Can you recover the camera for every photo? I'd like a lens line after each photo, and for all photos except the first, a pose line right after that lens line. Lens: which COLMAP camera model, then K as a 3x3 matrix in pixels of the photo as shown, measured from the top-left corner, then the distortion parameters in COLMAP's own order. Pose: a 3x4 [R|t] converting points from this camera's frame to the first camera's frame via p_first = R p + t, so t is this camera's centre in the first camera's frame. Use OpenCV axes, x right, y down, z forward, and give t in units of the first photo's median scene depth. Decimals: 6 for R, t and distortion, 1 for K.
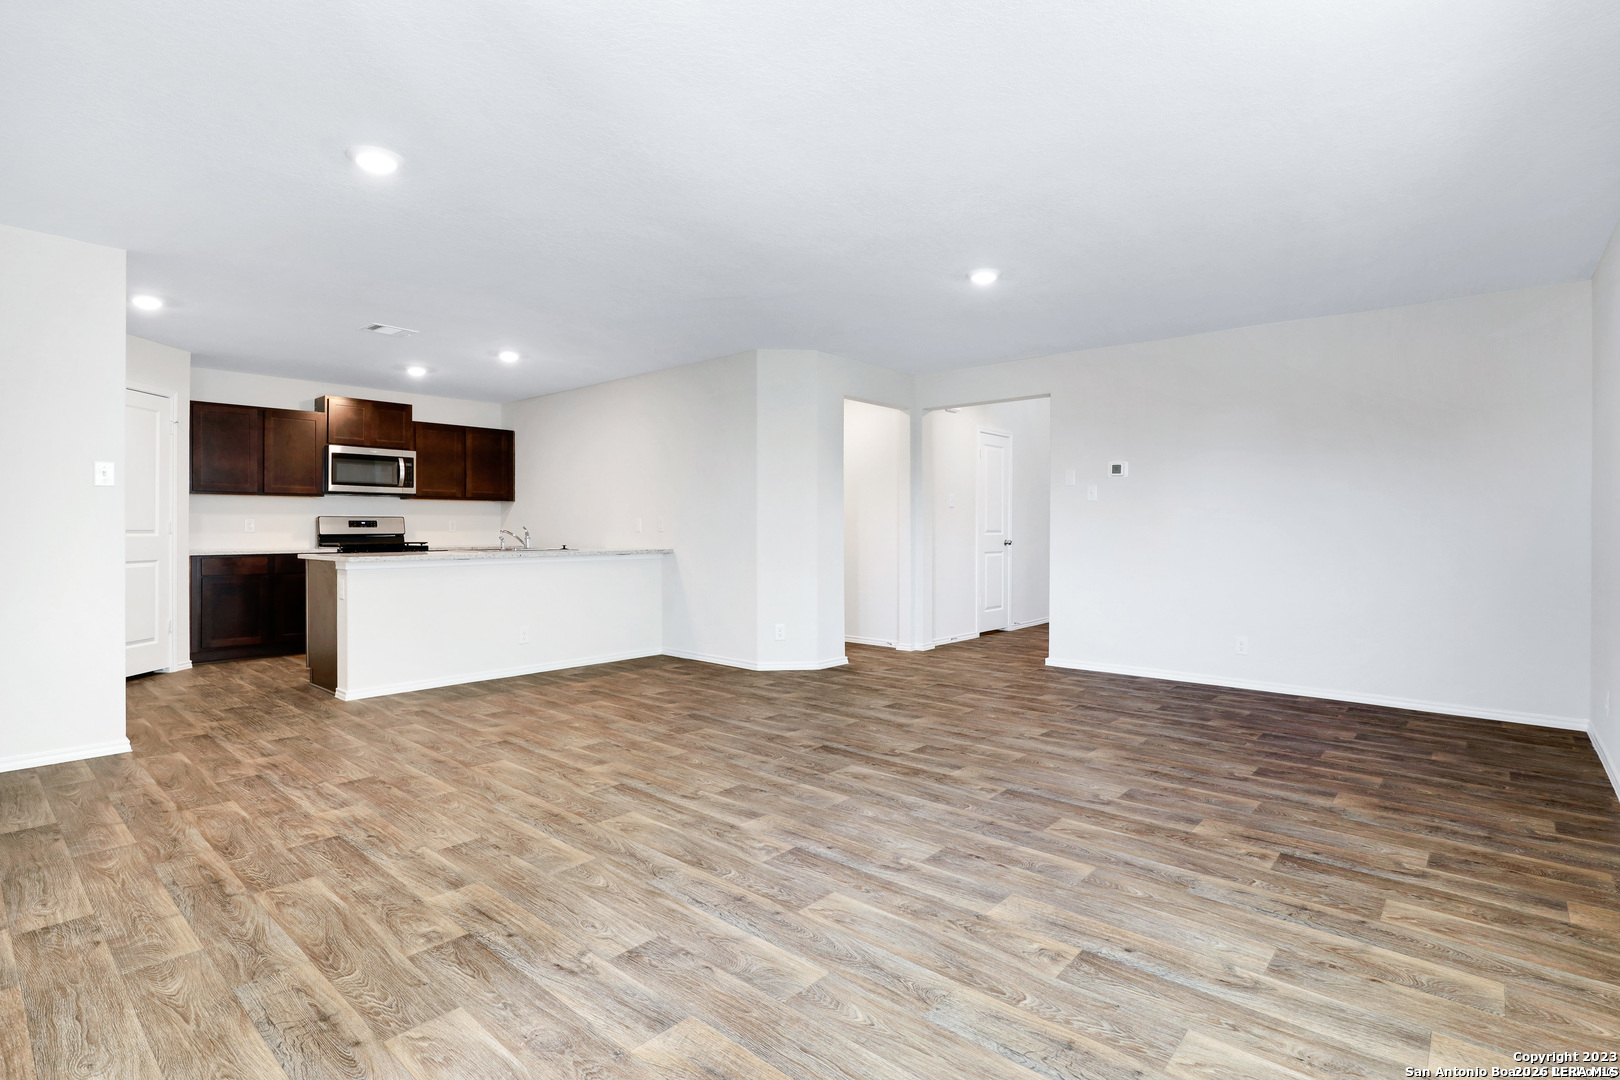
lens RADIAL K [[799.7, 0, 828.3], [0, 799.7, 540.6], [0, 0, 1]] dist [-0.004303, -0.000312]
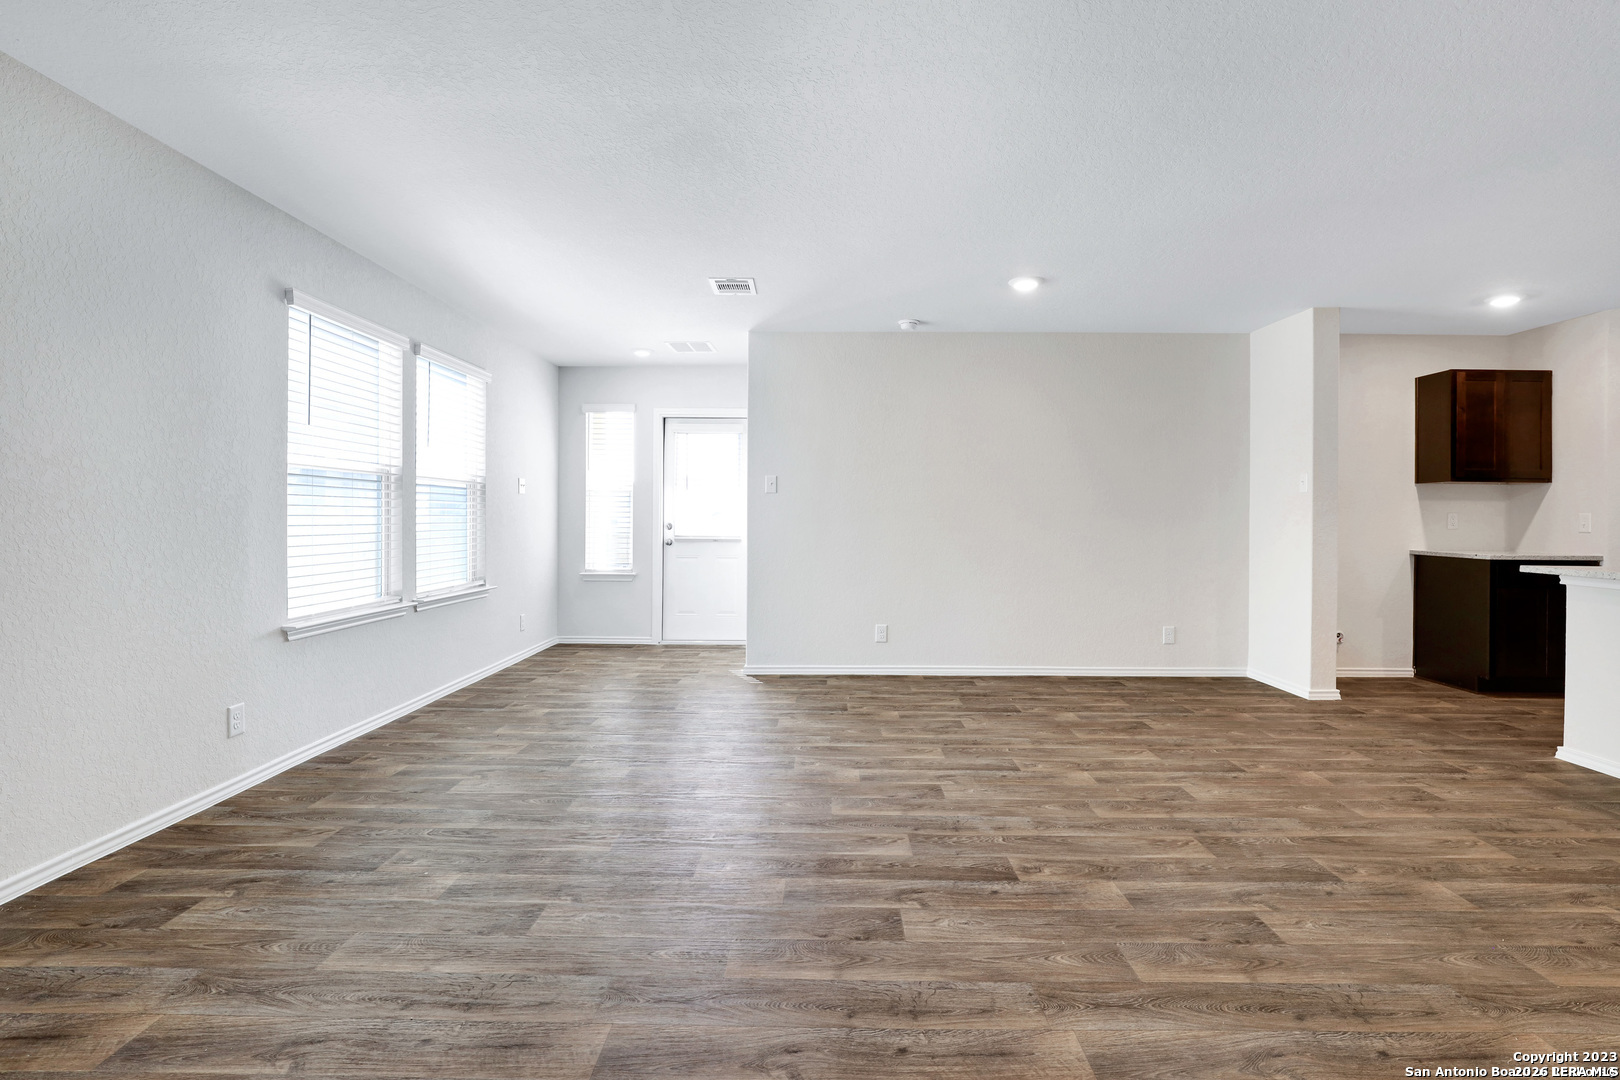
lens RADIAL K [[737.9, 0, 818.1], [0, 737.9, 526.4], [0, 0, 1]] dist [-0.022509, 0.008318]
pose [[-0.770580, -0.000038, -0.637343, 0.546451], [-0.020343, 0.999492, 0.024536, -0.034274], [0.637018, 0.031873, -0.770190, 1.520914]]
